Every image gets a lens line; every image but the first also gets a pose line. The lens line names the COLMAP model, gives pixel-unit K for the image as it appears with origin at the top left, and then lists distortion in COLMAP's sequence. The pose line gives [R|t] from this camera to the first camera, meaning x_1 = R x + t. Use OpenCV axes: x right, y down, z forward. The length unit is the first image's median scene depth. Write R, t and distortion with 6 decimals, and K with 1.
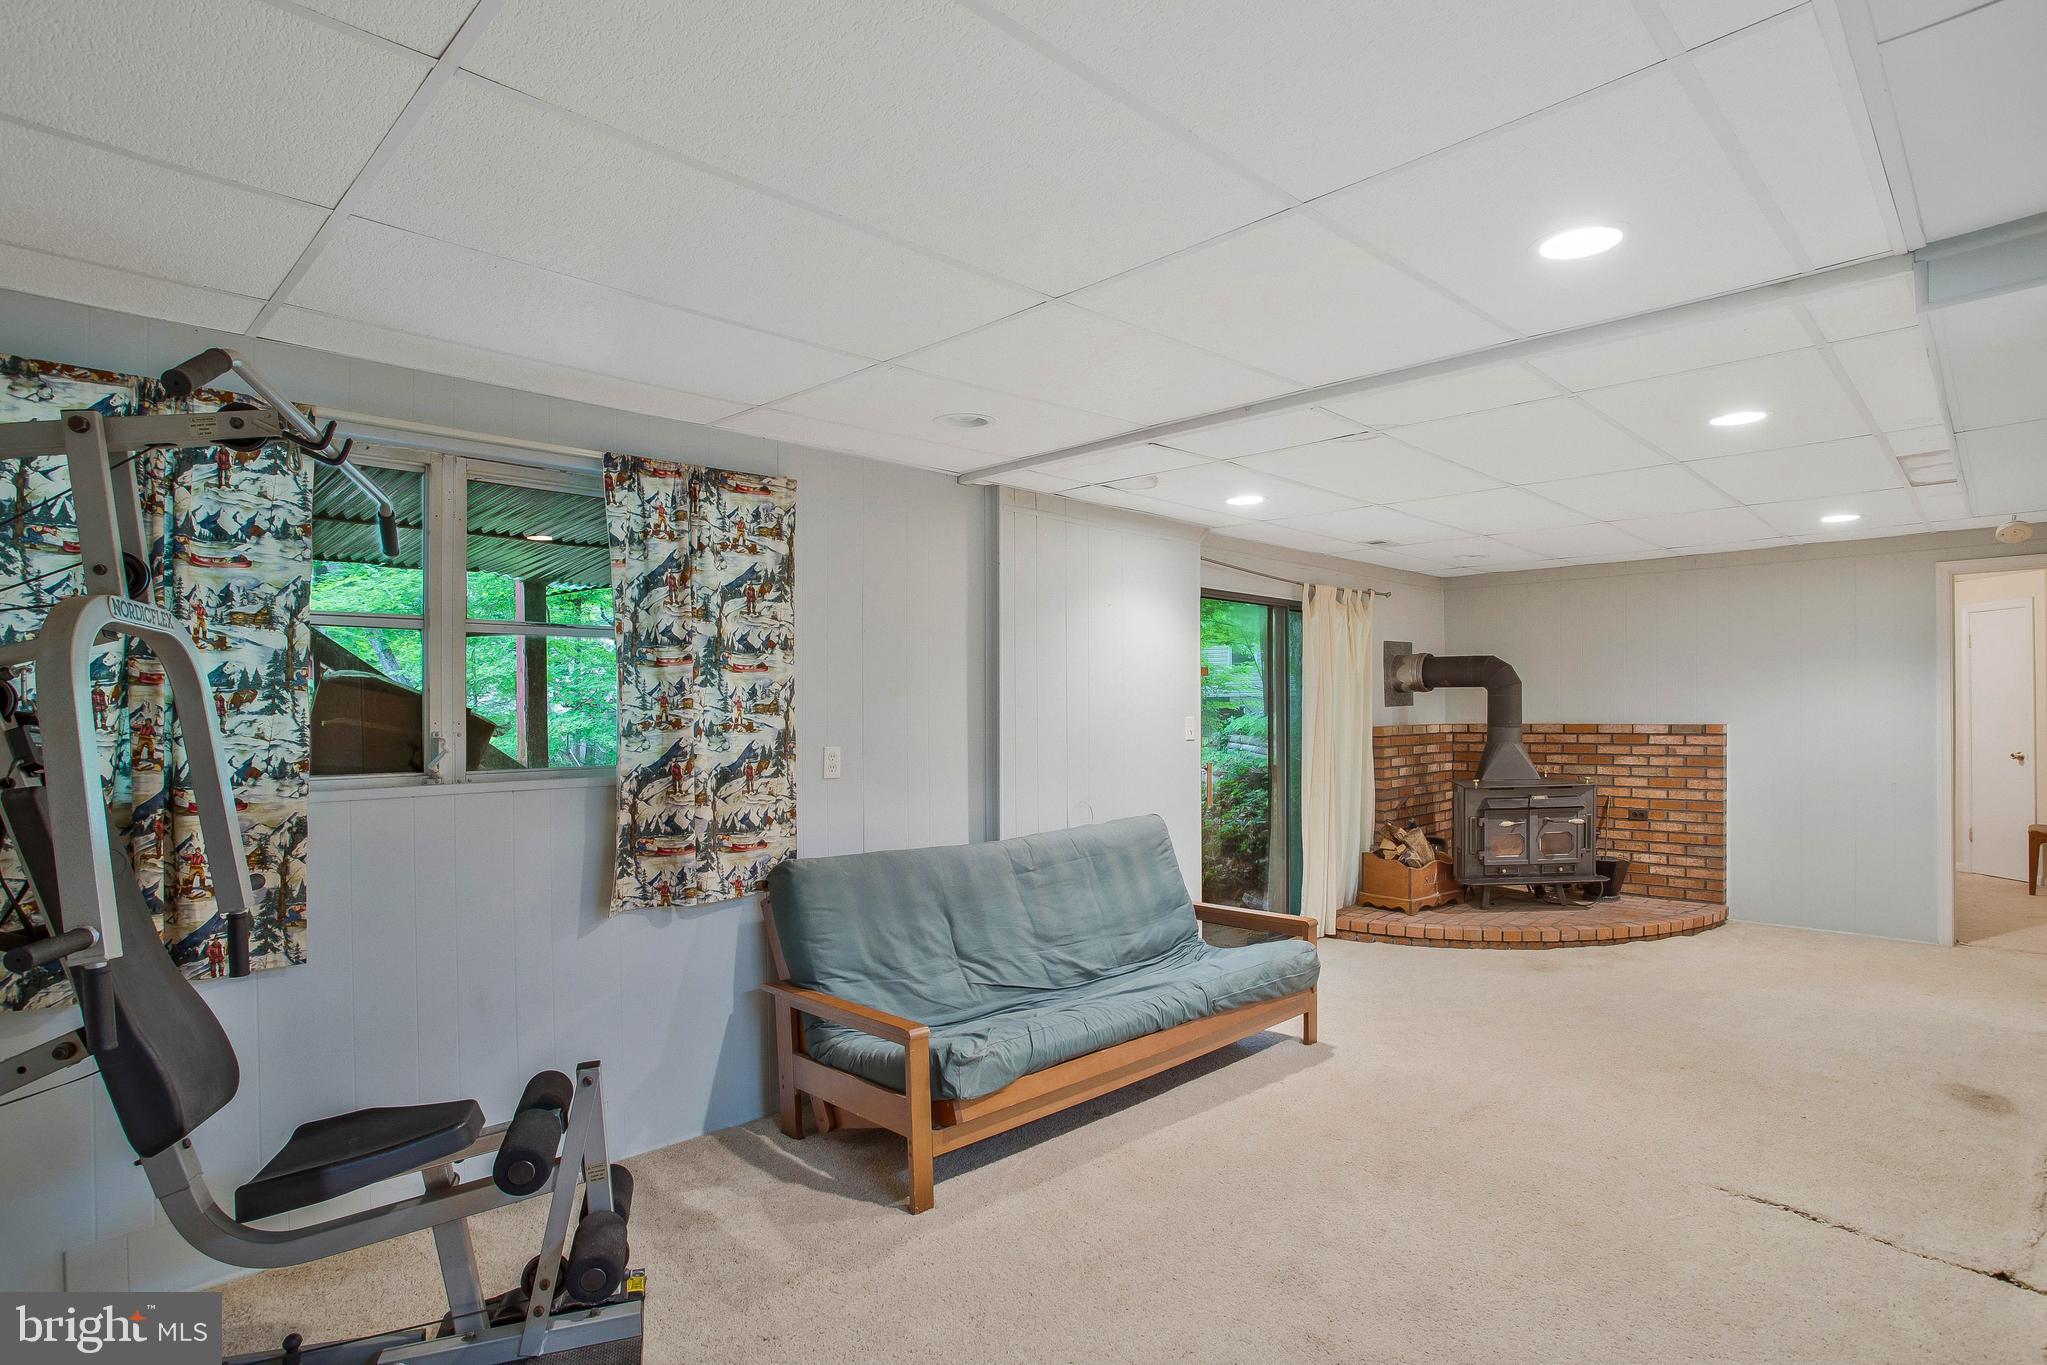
lens RADIAL K [[1057.5, 0, 1024.7], [0, 1057.5, 727.7], [0, 0, 1]] dist [-0.021800, 0.001523]
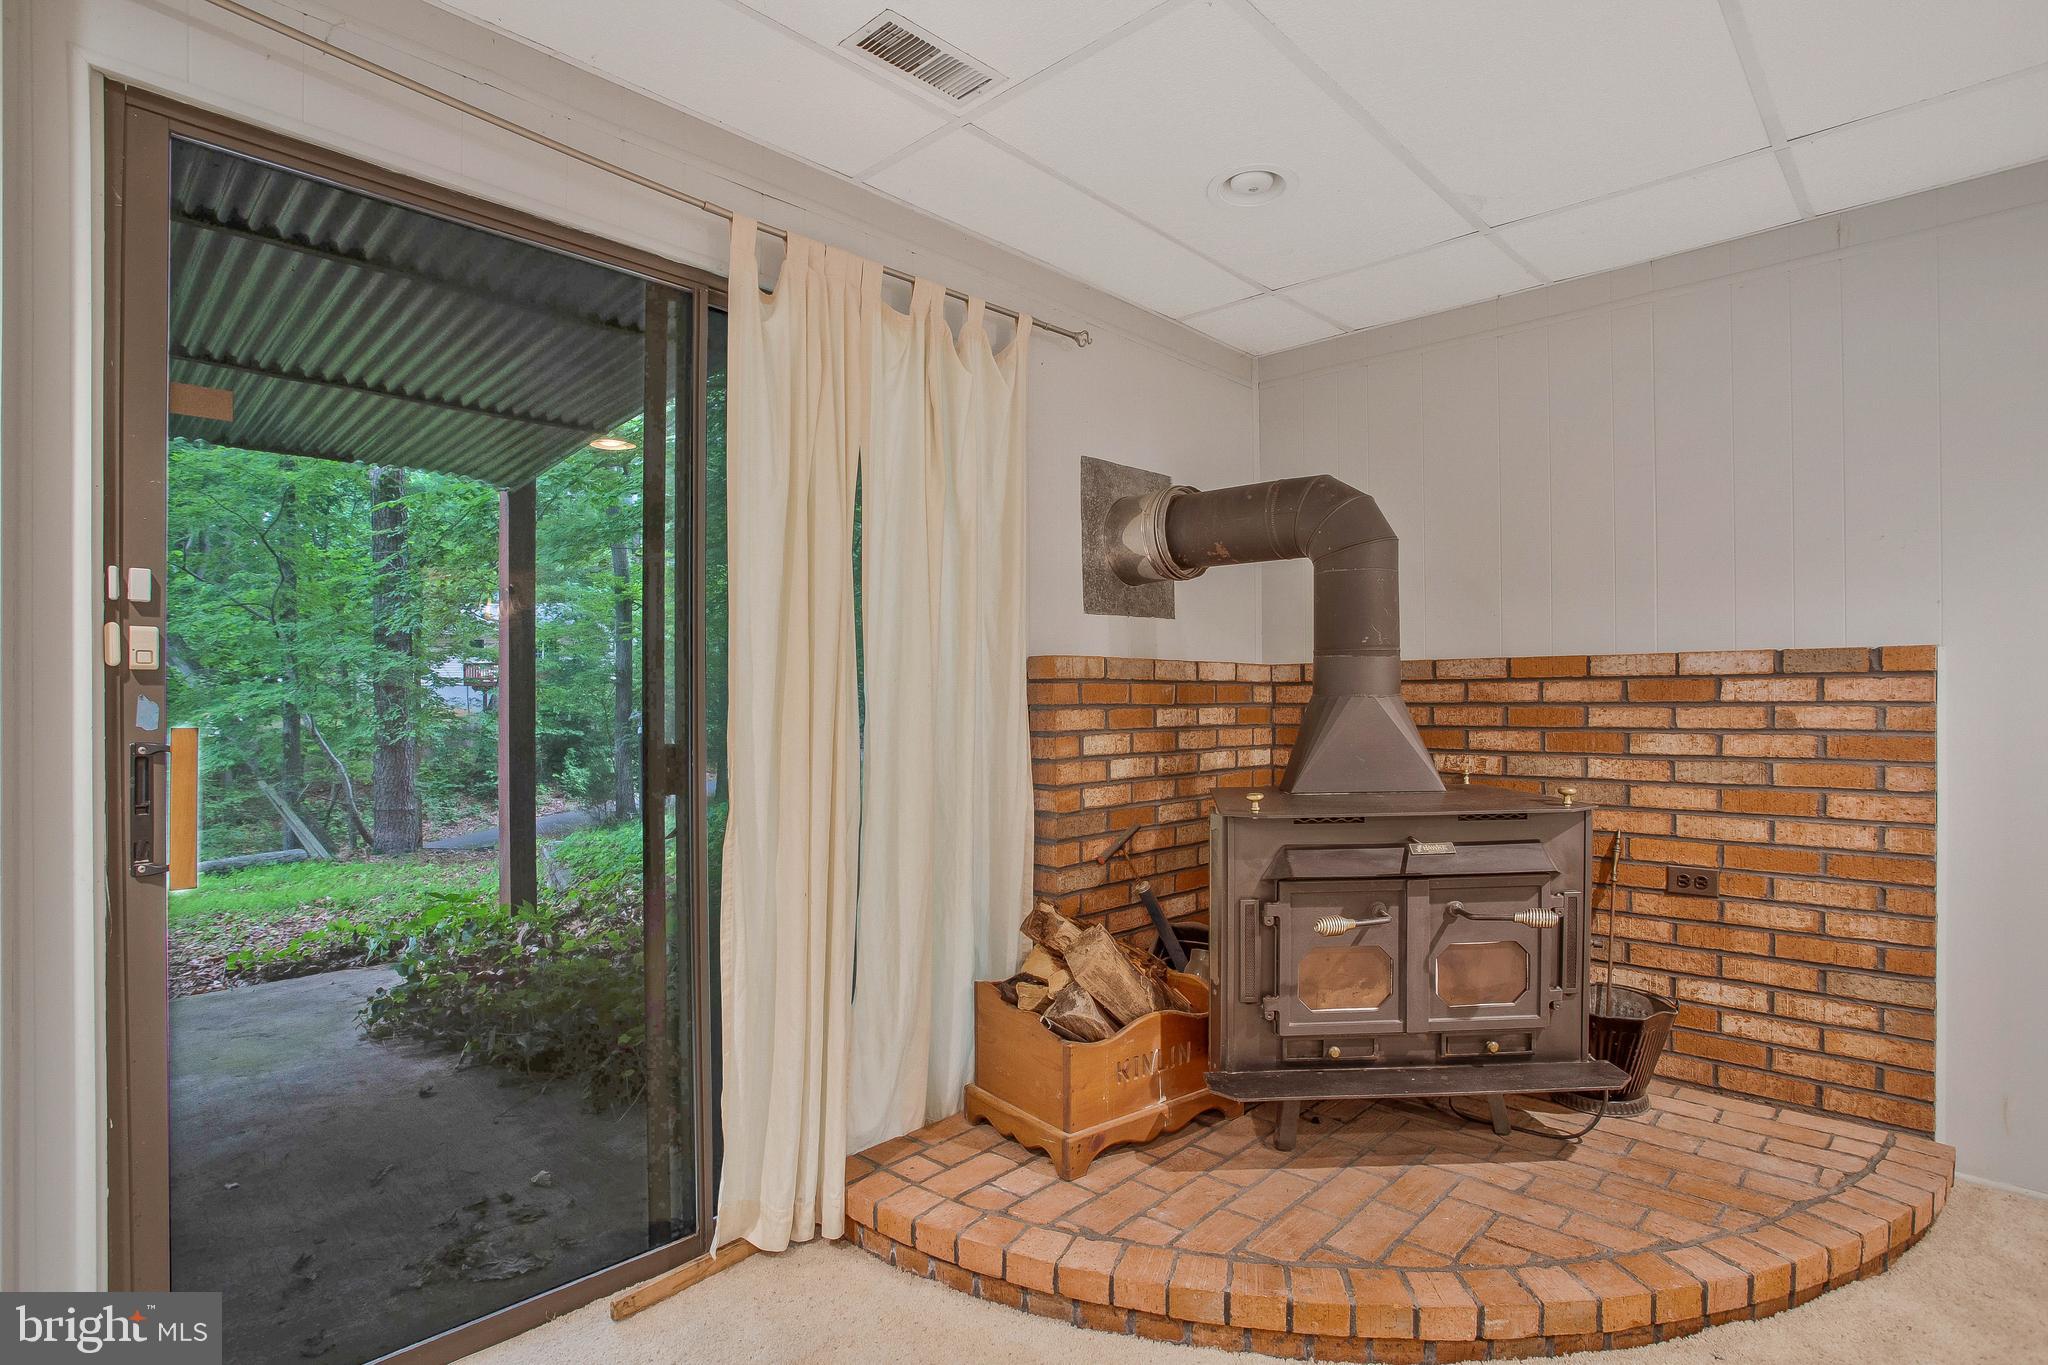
lens RADIAL K [[995.8, 0, 1027.8], [0, 995.8, 706.4], [0, 0, 1]] dist [-0.050217, 0.017136]
pose [[0.999958, 0.006498, 0.006388, 0.340096], [-0.006413, 0.999892, -0.013244, 0.024247], [-0.006473, 0.013203, 0.999892, 0.649788]]
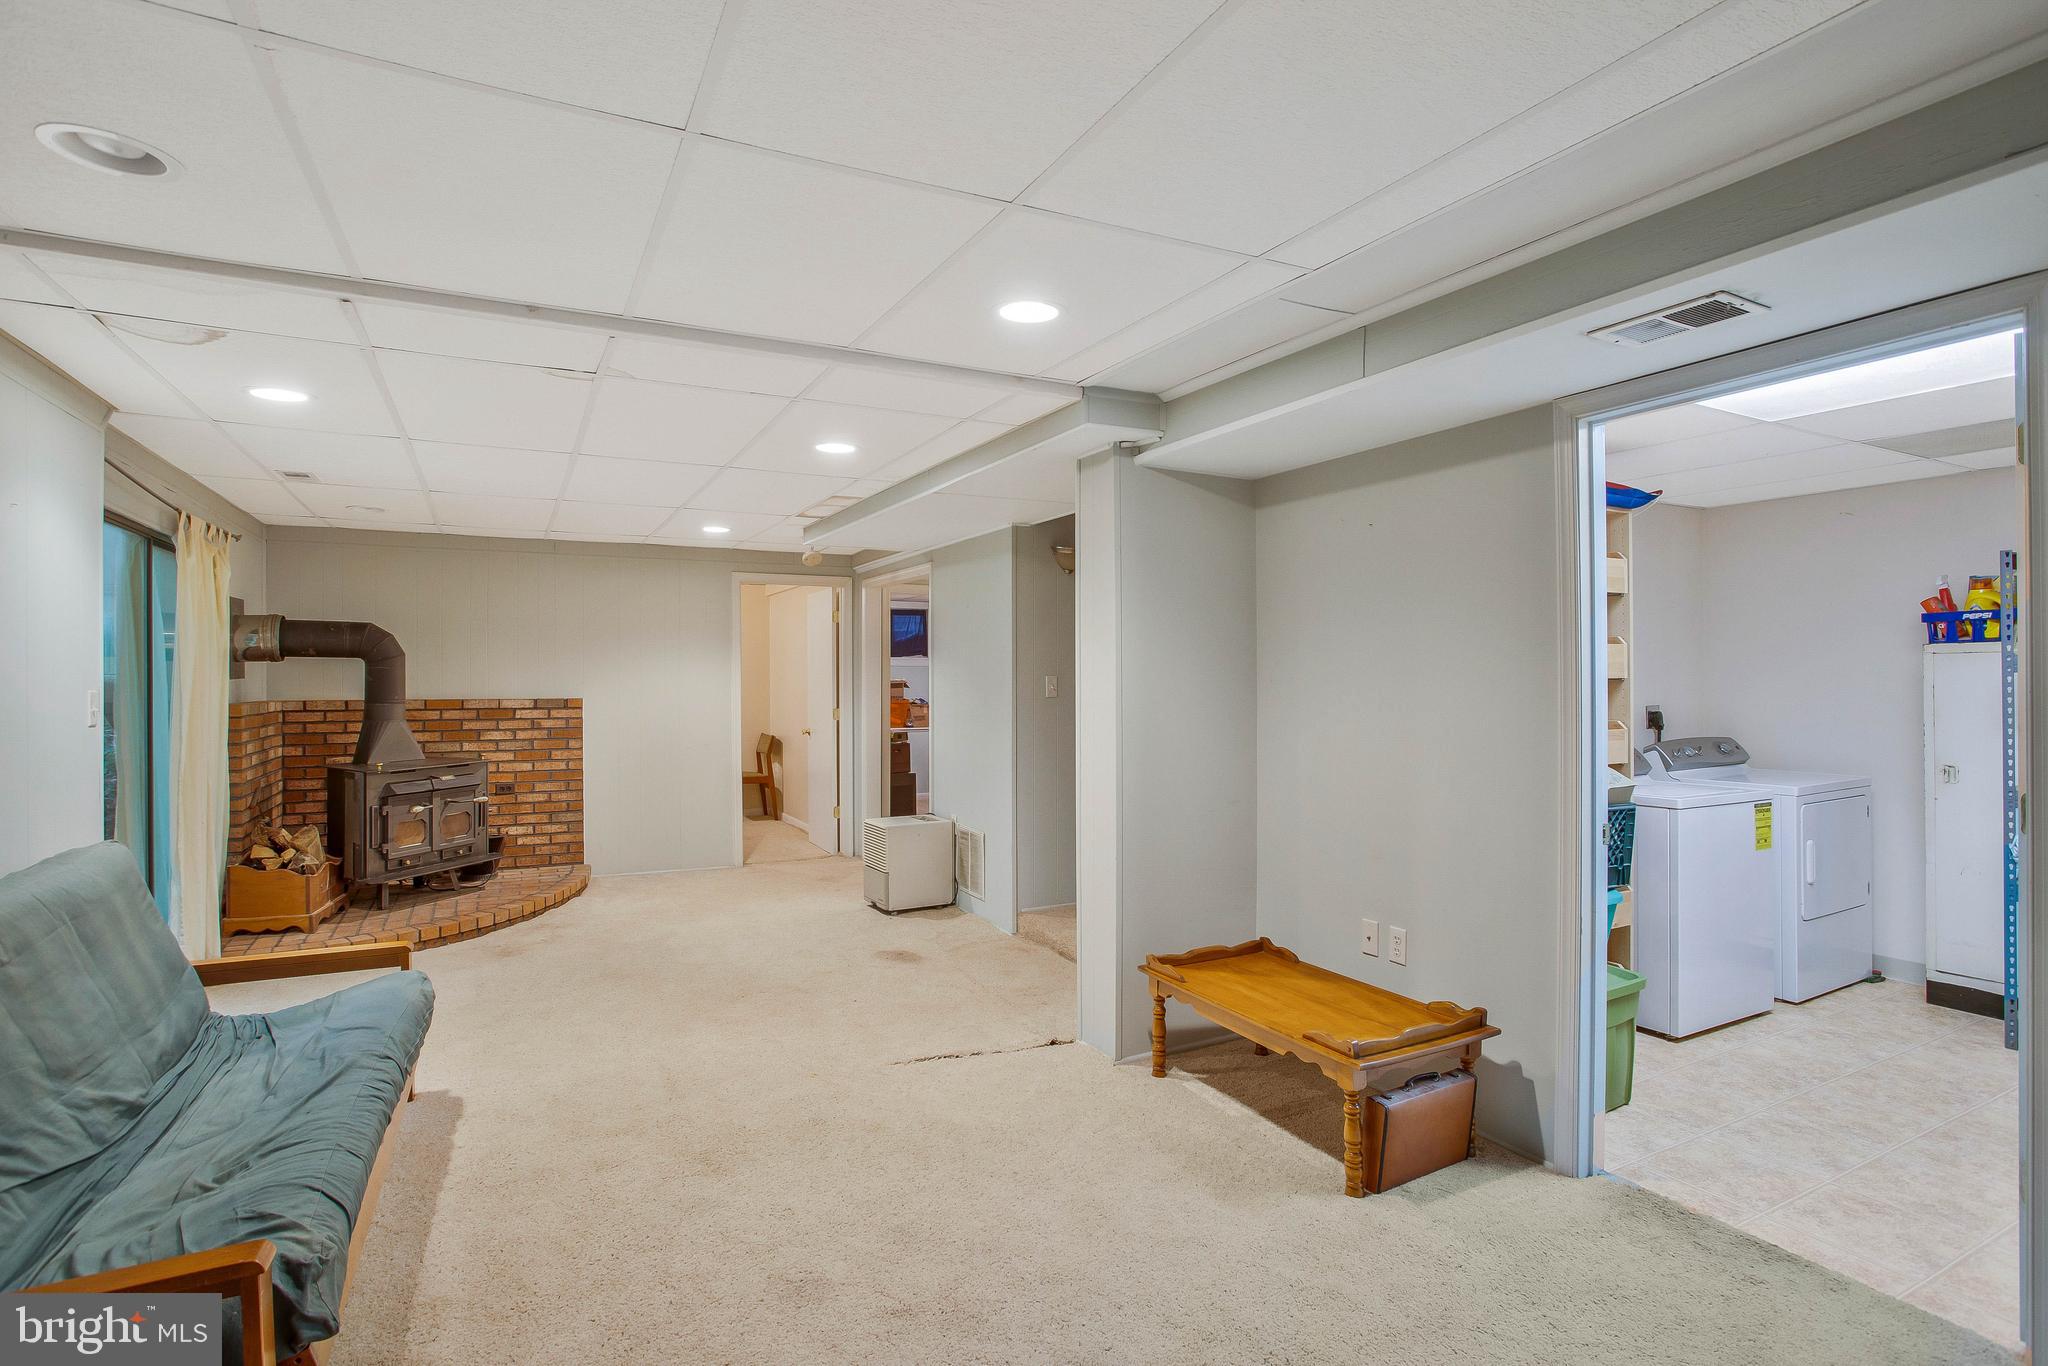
lens RADIAL K [[1059.6, 0, 1027.7], [0, 1059.6, 691.5], [0, 0, 1]] dist [-0.003648, 0.001302]
pose [[0.318413, 0.001599, 0.947951, -0.227206], [0.012912, 0.999898, -0.006024, 0.002118], [-0.947864, 0.014158, 0.318360, 0.202419]]
